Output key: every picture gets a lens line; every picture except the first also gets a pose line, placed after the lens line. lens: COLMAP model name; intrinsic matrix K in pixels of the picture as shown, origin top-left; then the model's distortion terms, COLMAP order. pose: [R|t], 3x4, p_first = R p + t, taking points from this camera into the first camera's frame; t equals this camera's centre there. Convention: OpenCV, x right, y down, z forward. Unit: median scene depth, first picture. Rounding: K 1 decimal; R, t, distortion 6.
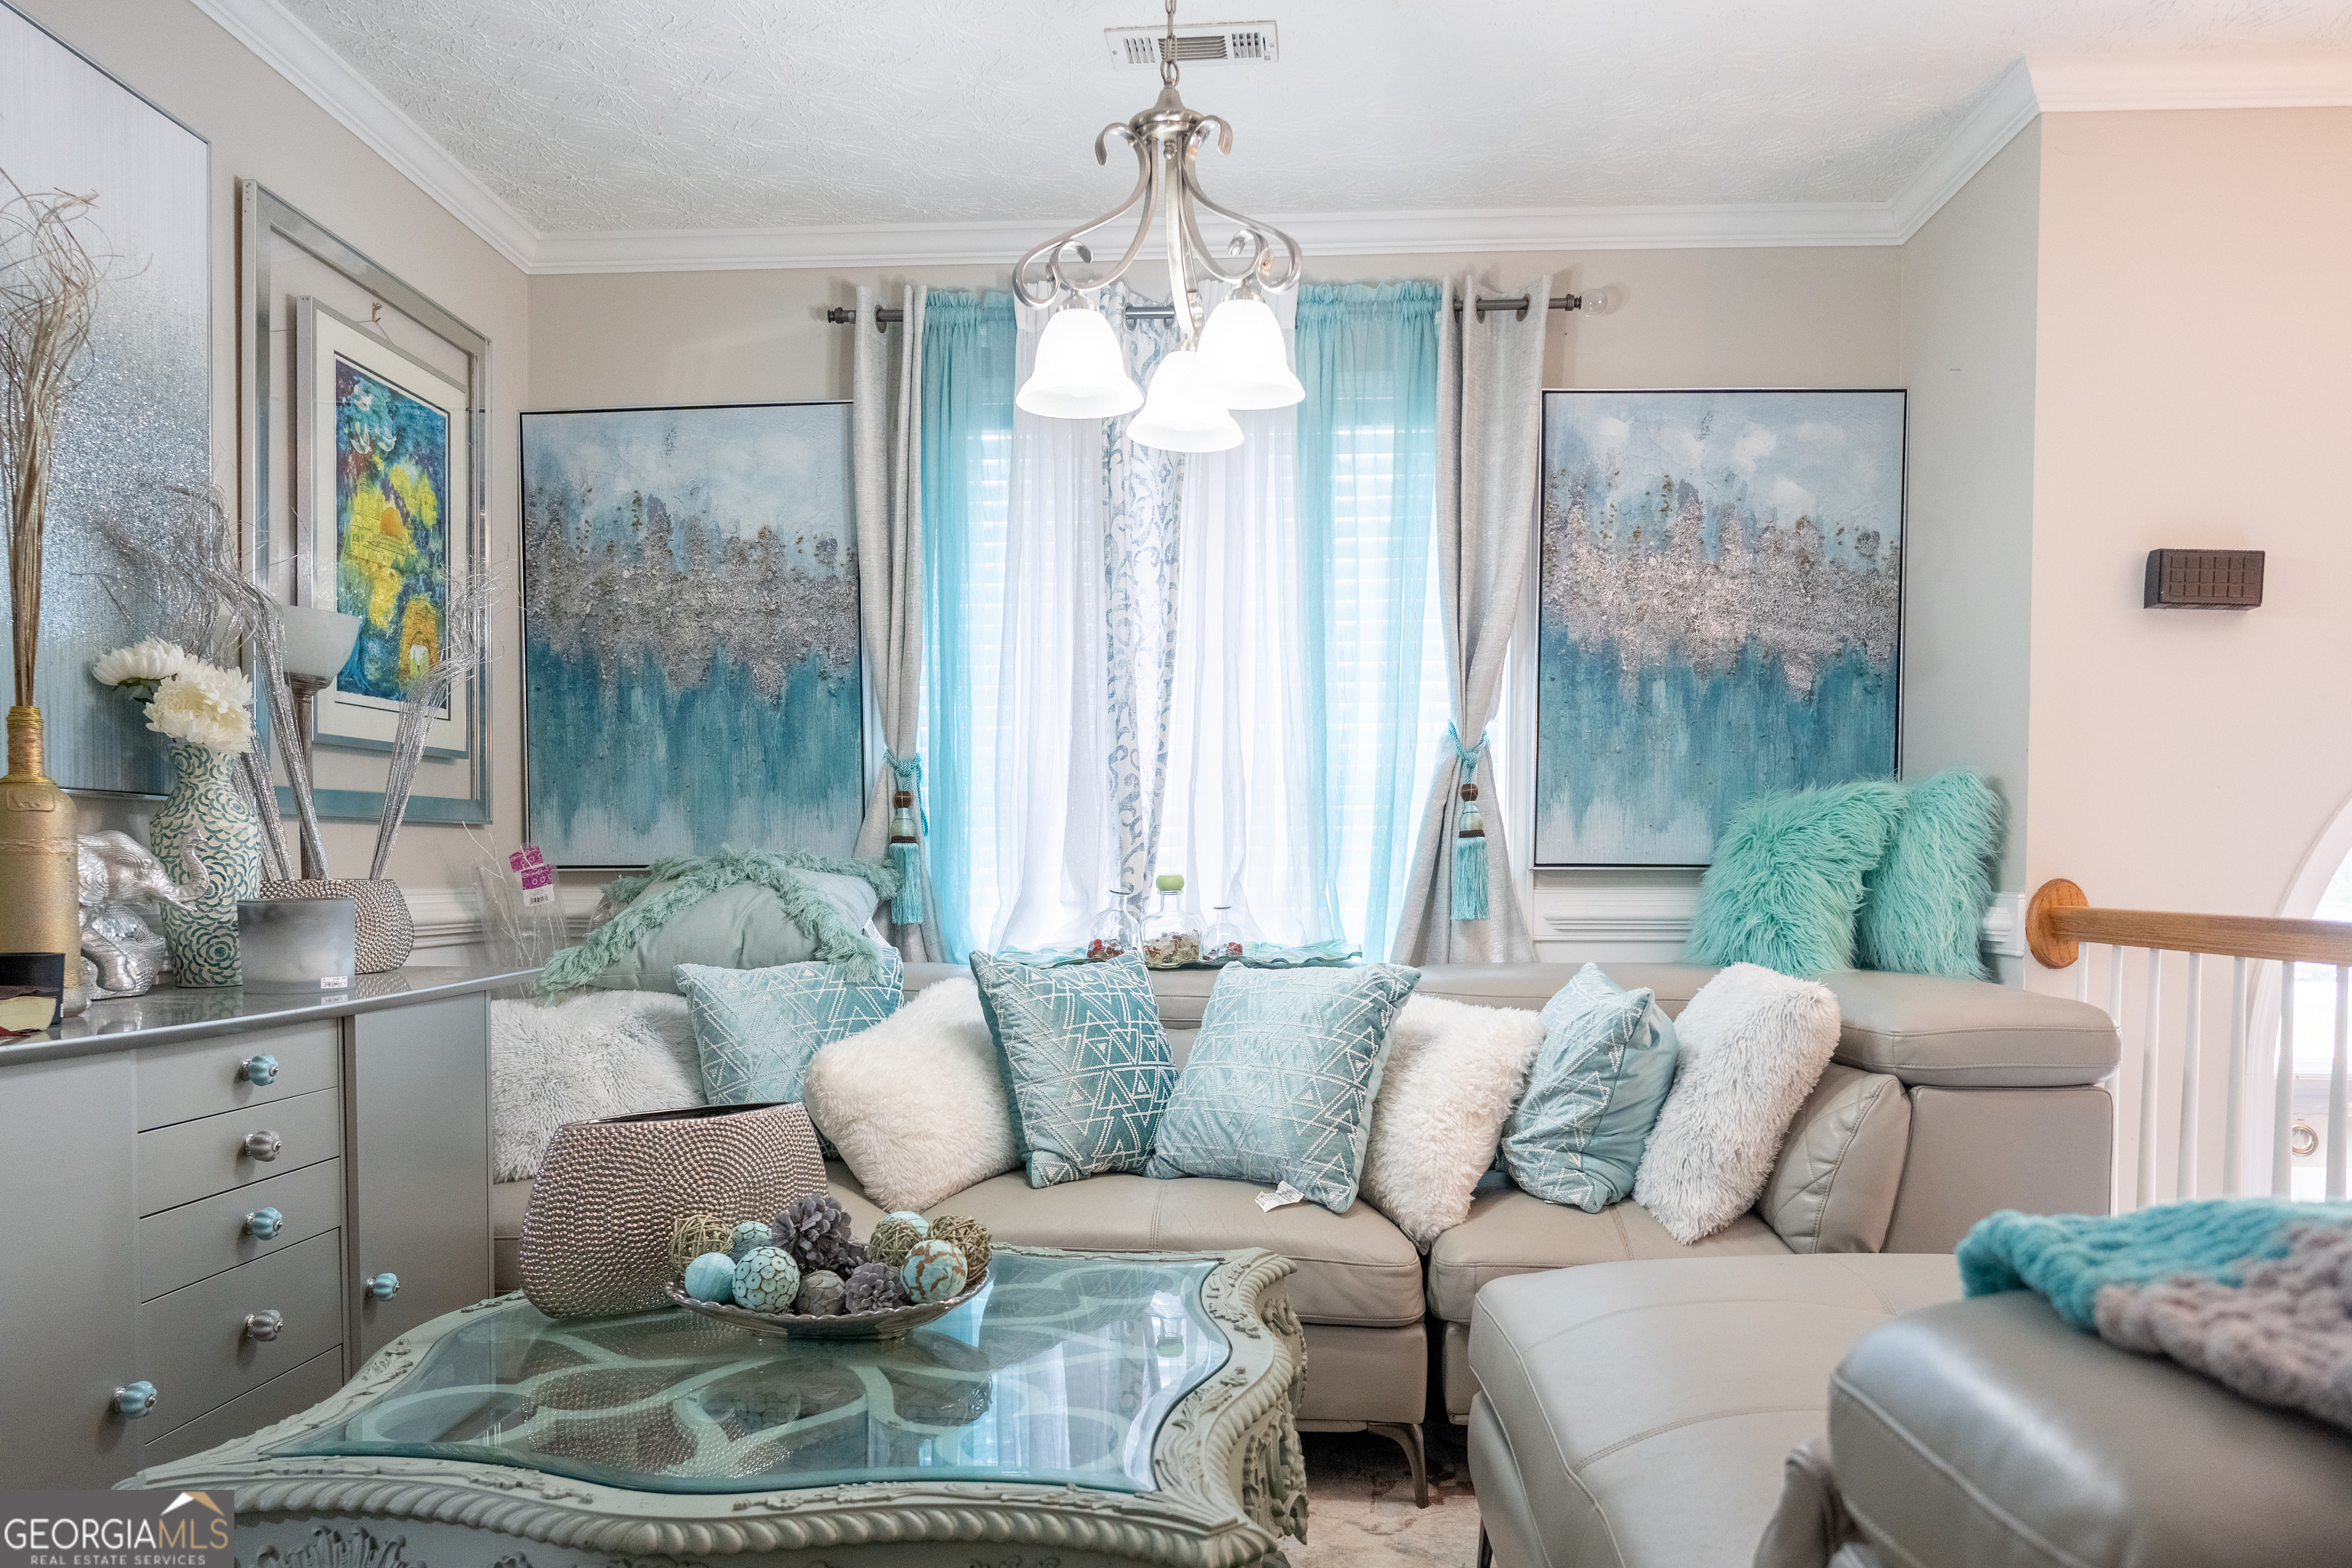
lens RADIAL K [[1633.2, 0, 1086.4], [0, 1633.2, 932.0], [0, 0, 1]] dist [-0.001607, -0.005294]
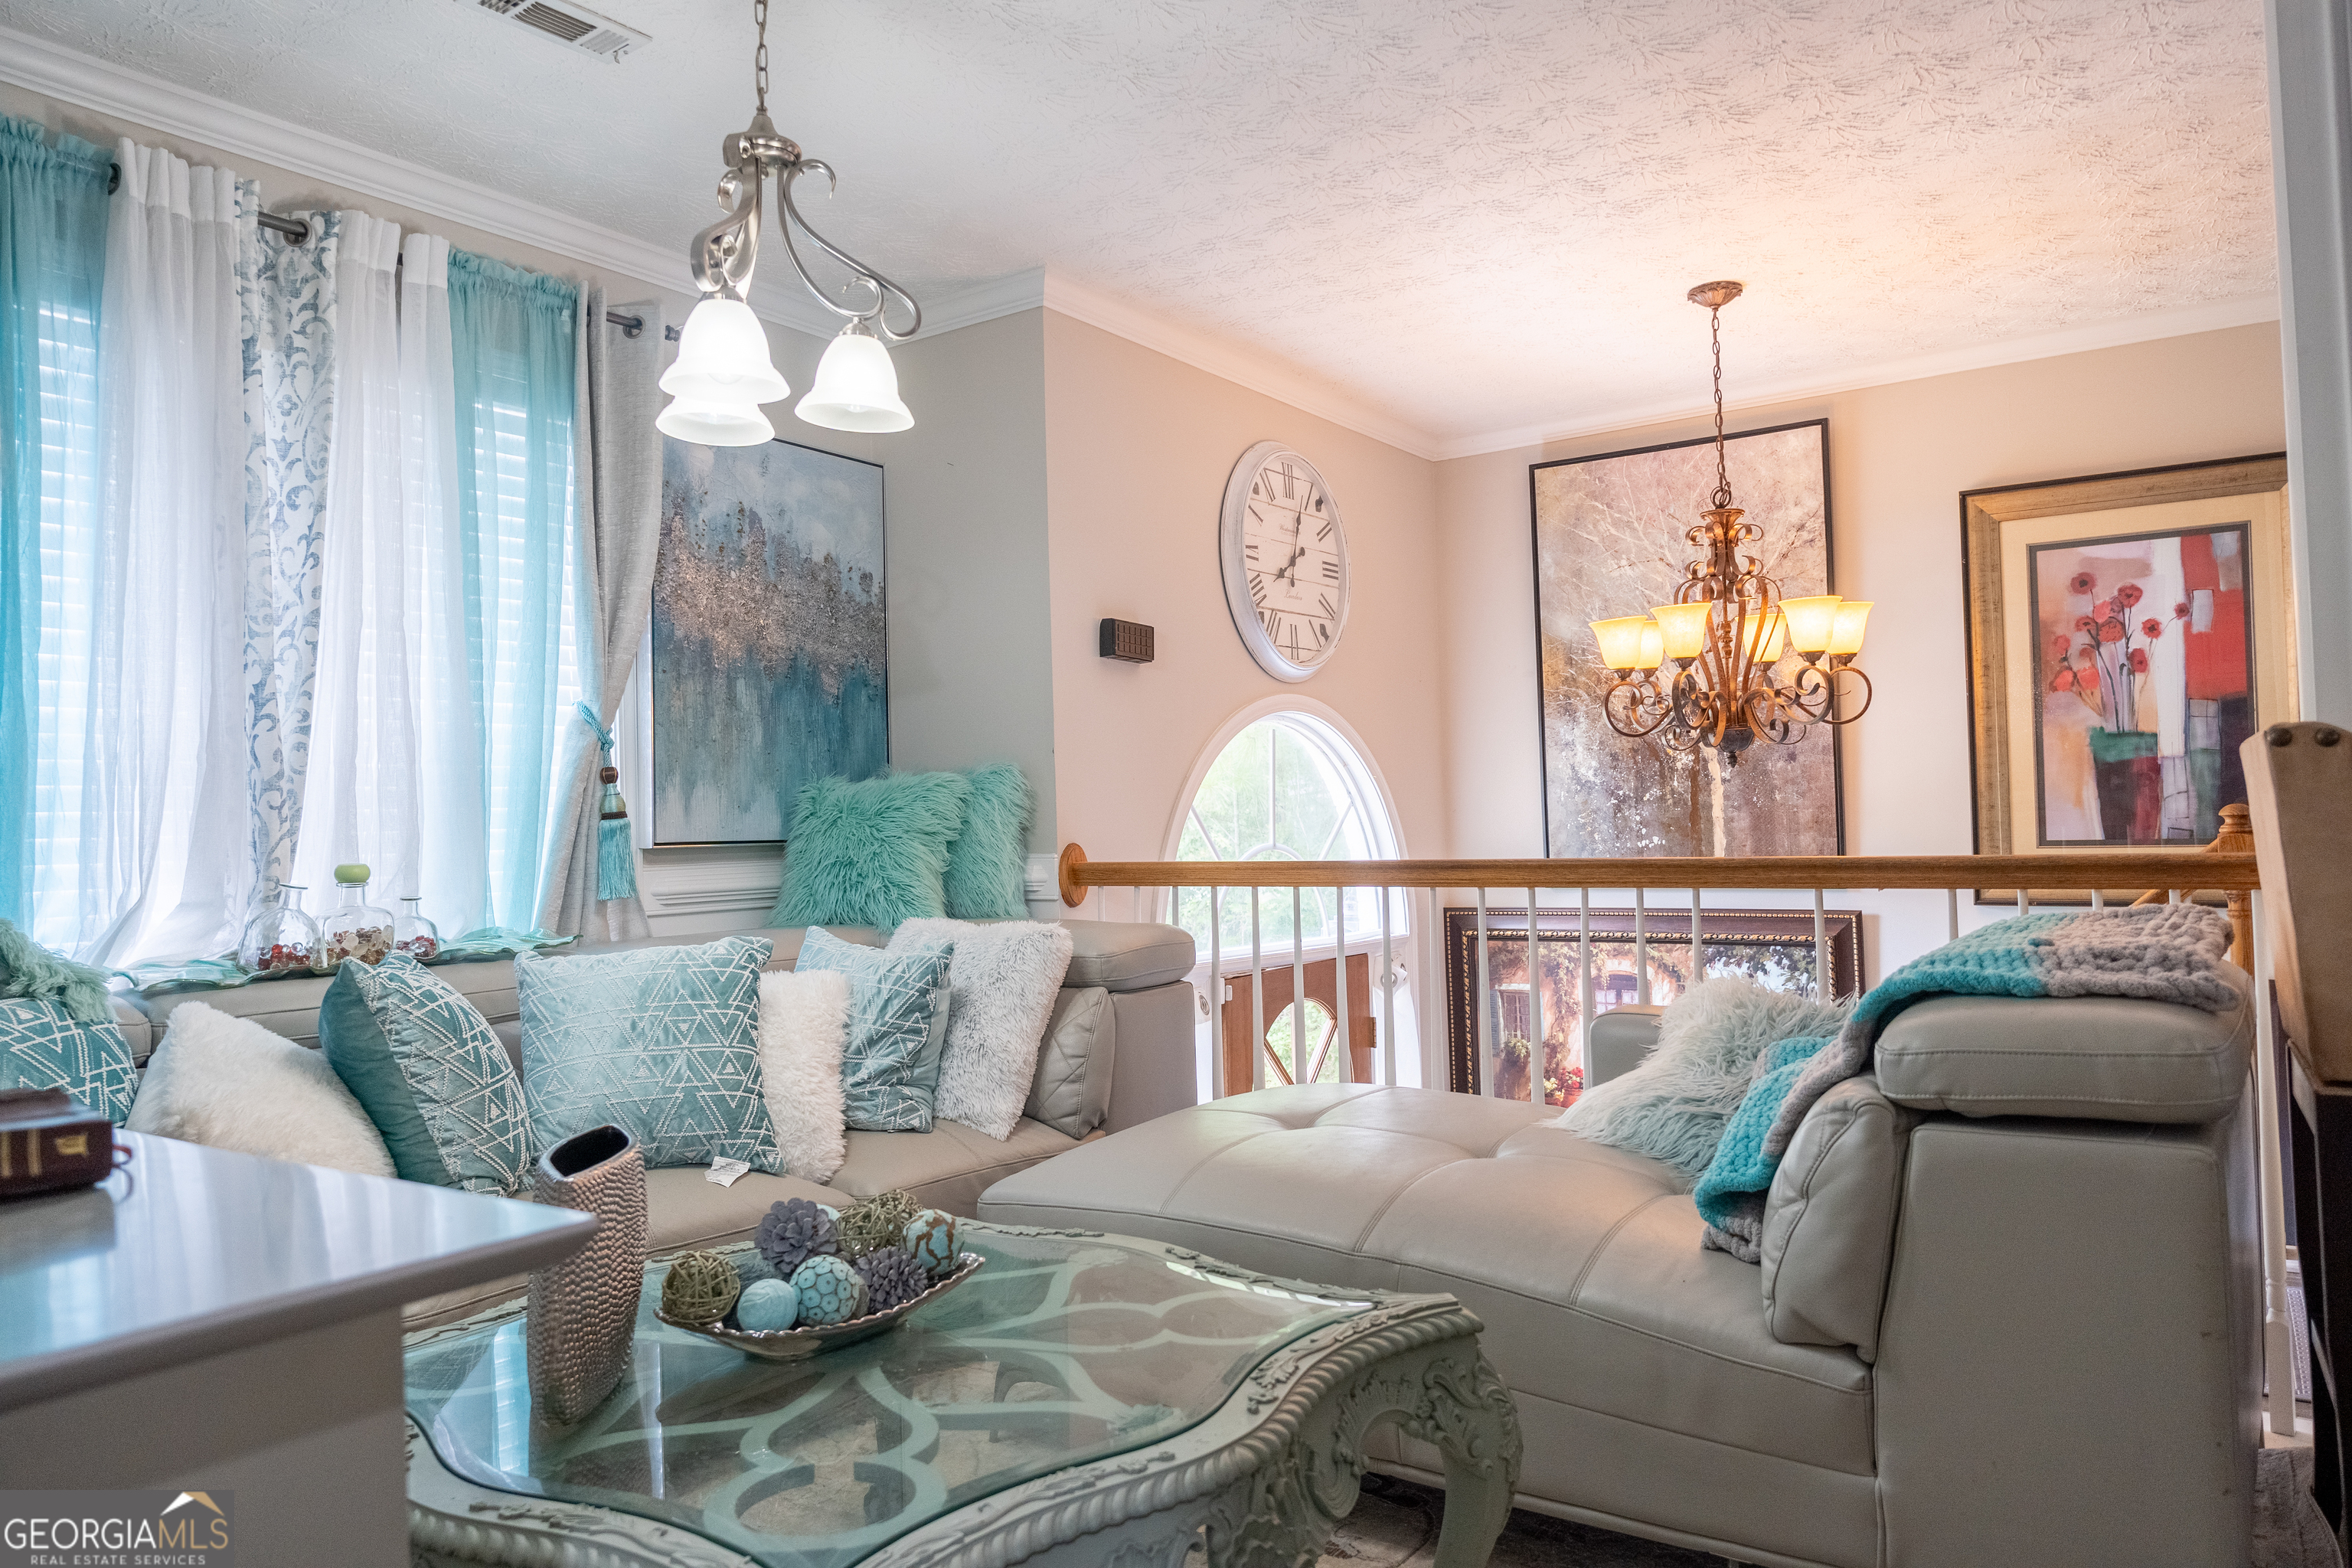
lens RADIAL K [[1633.2, 0, 1174.3], [0, 1633.2, 780.8], [0, 0, 1]] dist [-0.001607, -0.005294]
pose [[0.501352, 0.008984, 0.865197, -0.484302], [0.060546, 0.997131, -0.045438, -0.013743], [-0.863122, 0.075164, 0.499370, 0.178617]]
